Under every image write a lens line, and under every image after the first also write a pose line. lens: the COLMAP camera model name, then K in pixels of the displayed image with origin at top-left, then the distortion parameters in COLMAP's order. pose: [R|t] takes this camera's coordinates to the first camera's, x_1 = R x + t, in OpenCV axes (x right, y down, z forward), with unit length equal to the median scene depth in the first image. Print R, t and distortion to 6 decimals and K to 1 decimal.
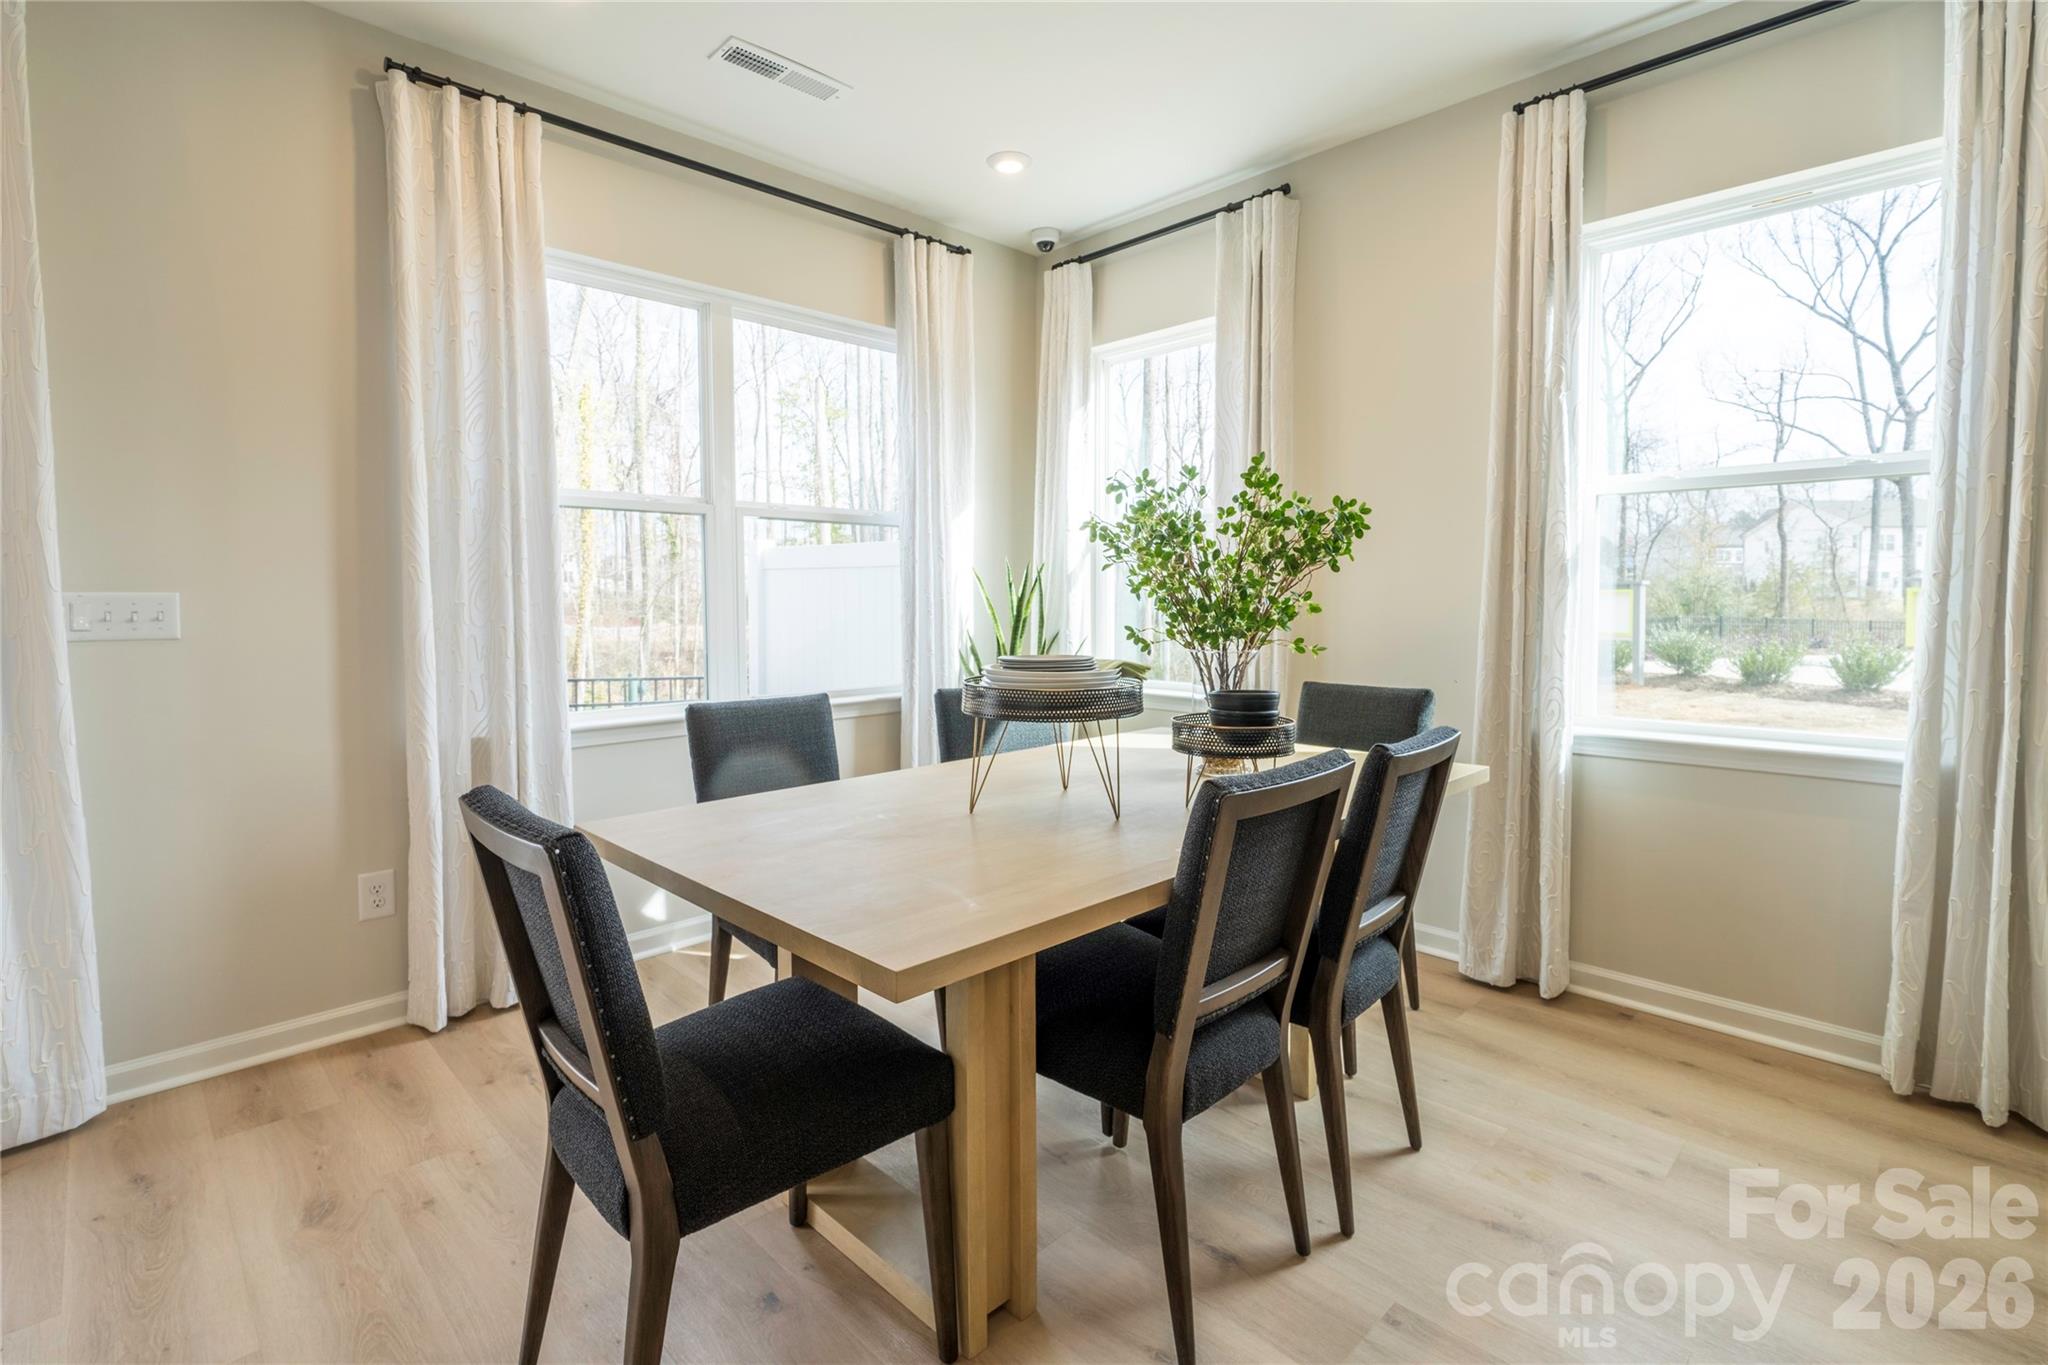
lens RADIAL K [[939.7, 0, 1025.7], [0, 939.7, 632.8], [0, 0, 1]] dist [0.007083, -0.001573]
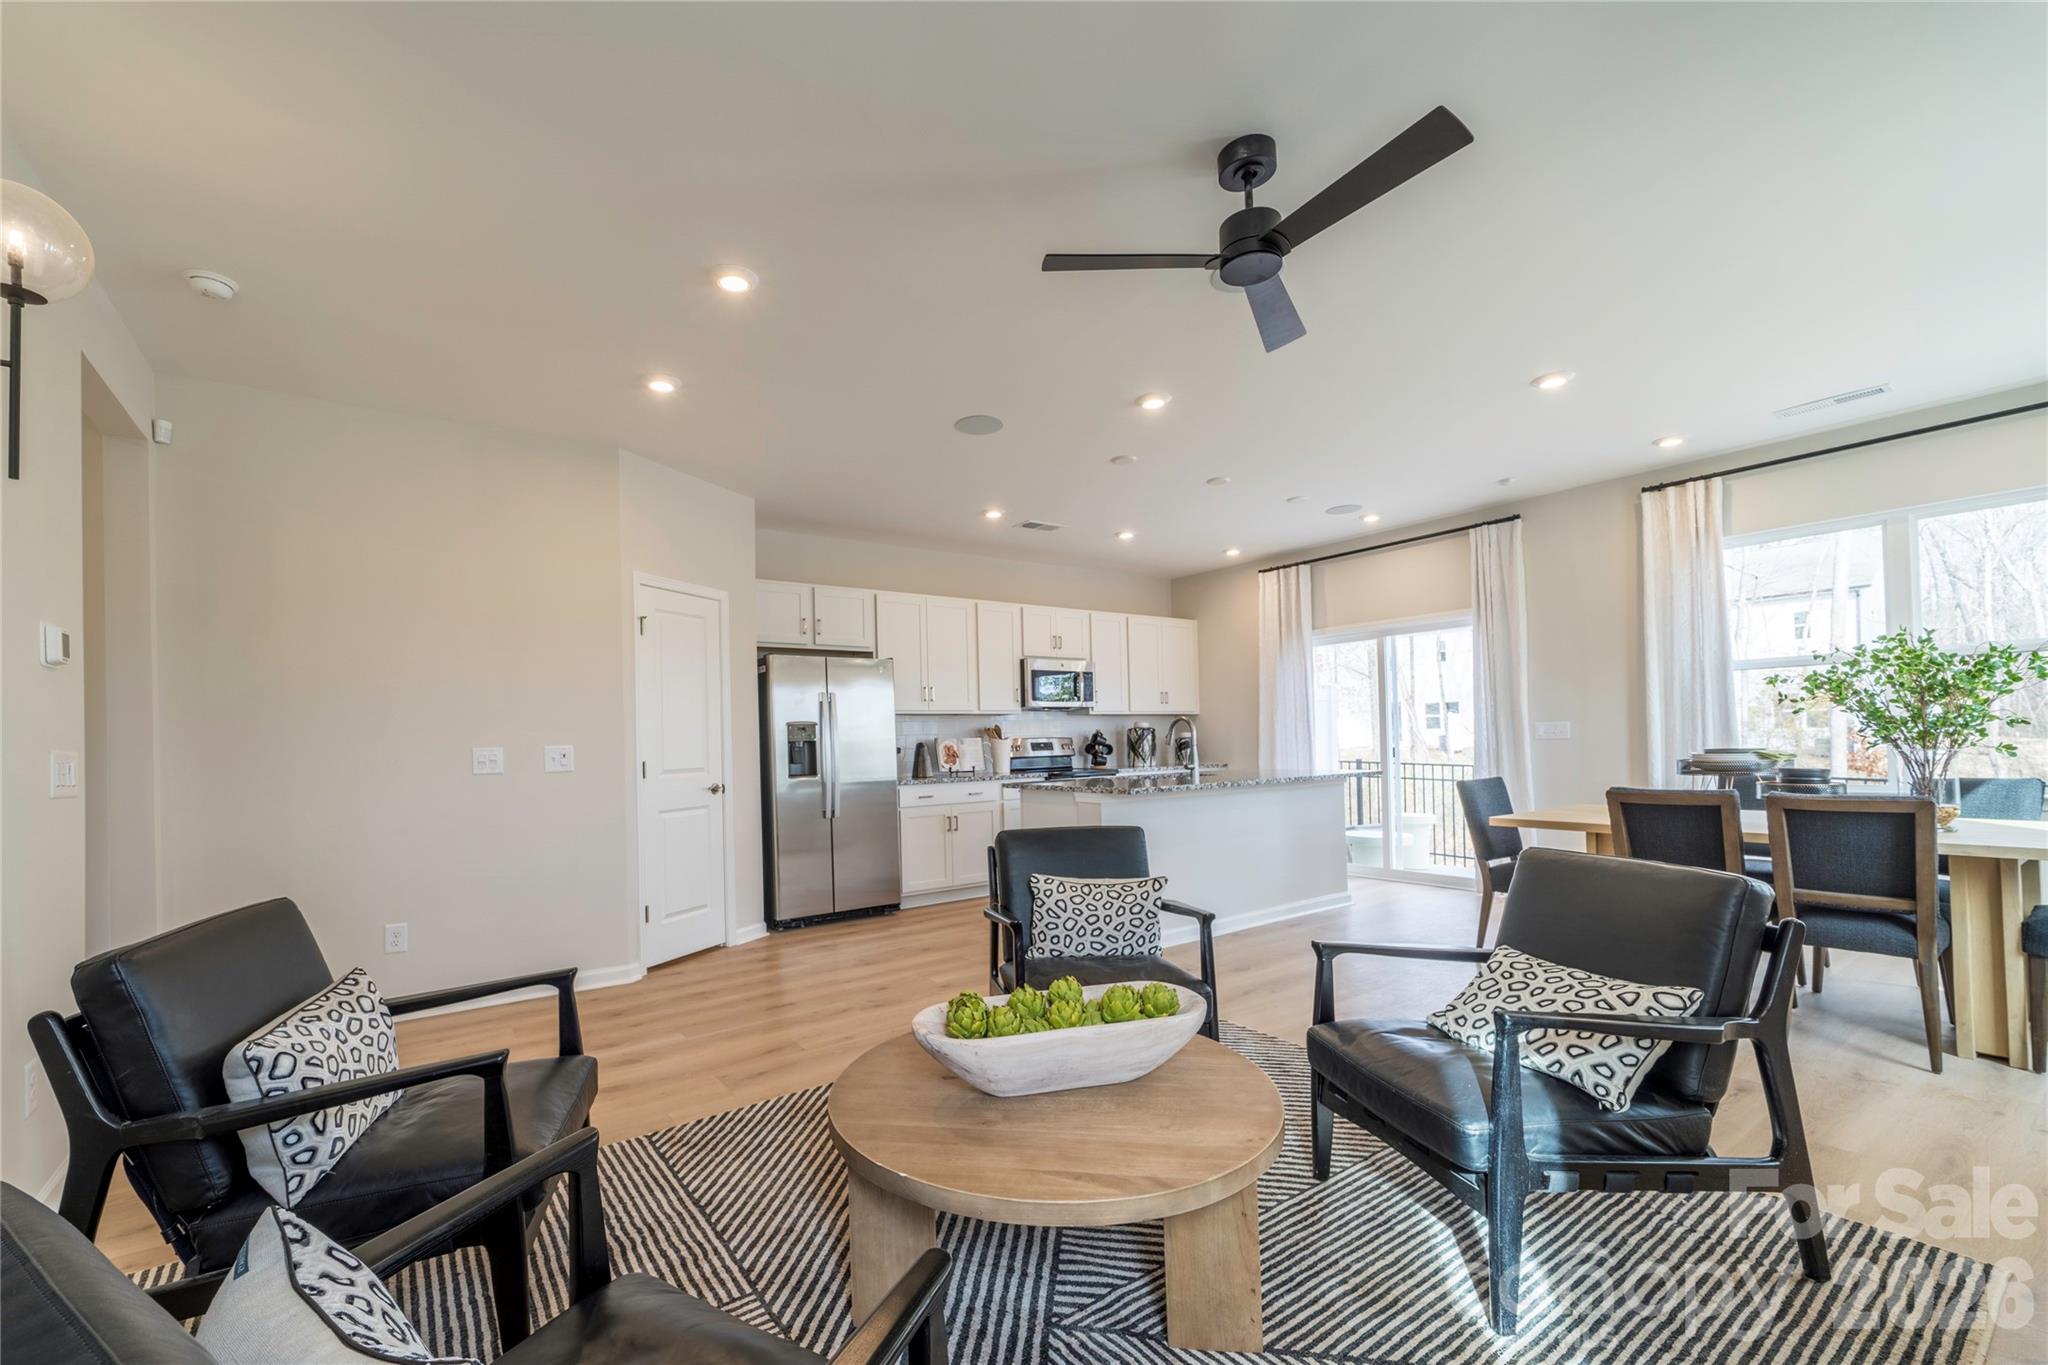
lens RADIAL K [[827.1, 0, 953.2], [0, 827.1, 742.0], [0, 0, 1]] dist [-0.000089, -0.000546]
pose [[-0.191188, 0.001828, -0.981552, 1.515778], [-0.019631, 0.999791, 0.005686, 0.031894], [0.981357, 0.020356, -0.191112, -0.237414]]
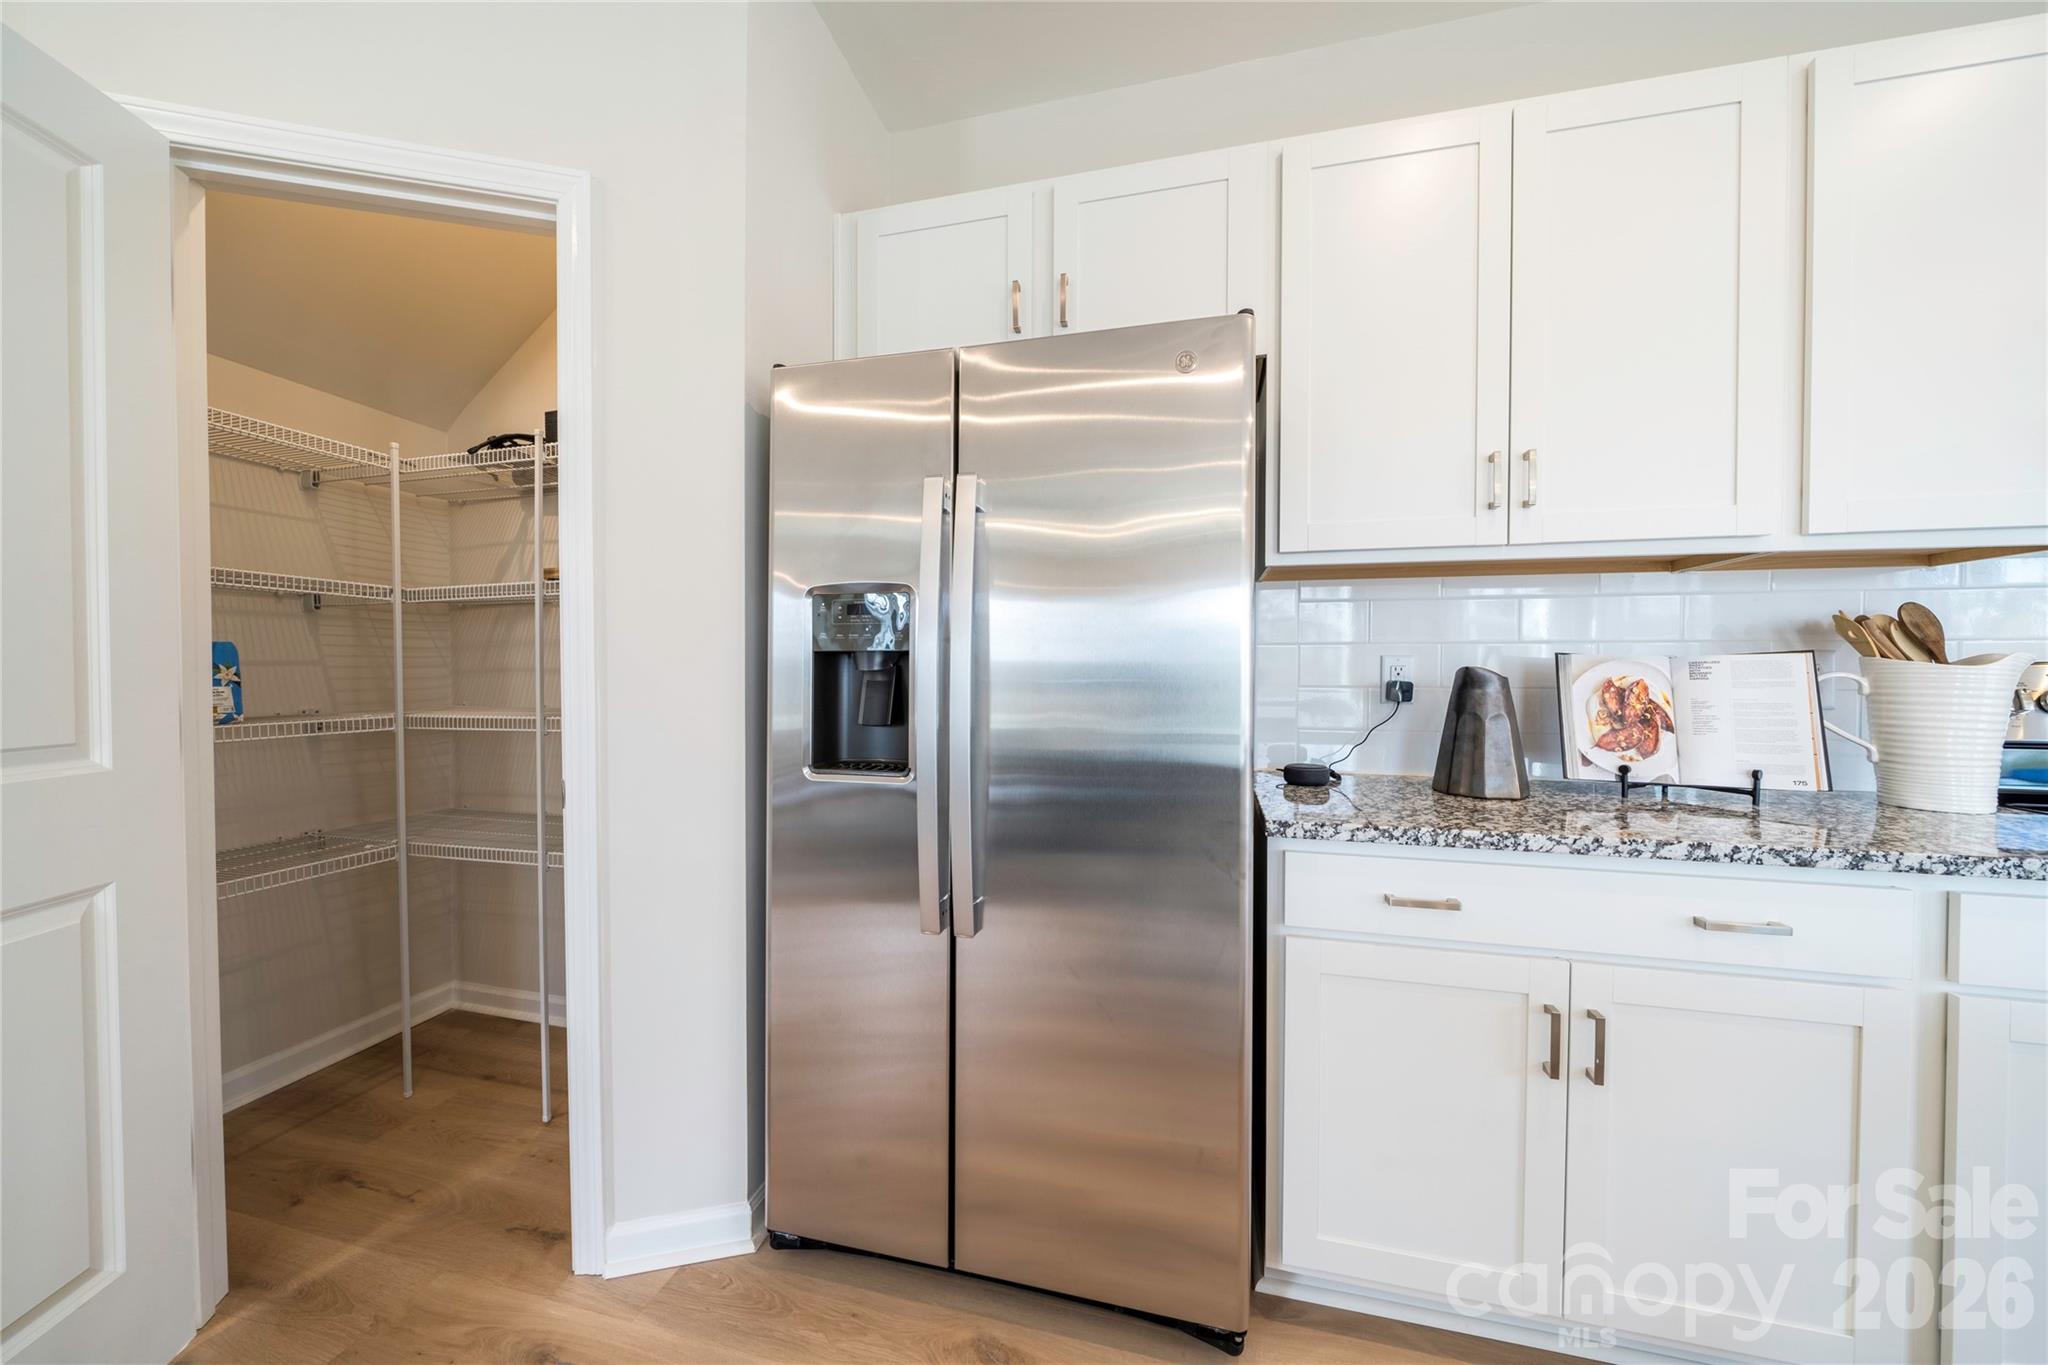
lens RADIAL K [[700.1, 0, 1027.4], [0, 700.1, 680.7], [0, 0, 1]] dist [-0.003459, -0.000765]
pose [[-0.856028, 0.003500, -0.516918, -0.207410], [-0.028375, 0.998151, 0.053748, 0.039965], [0.516151, 0.060678, -0.854346, -0.493069]]
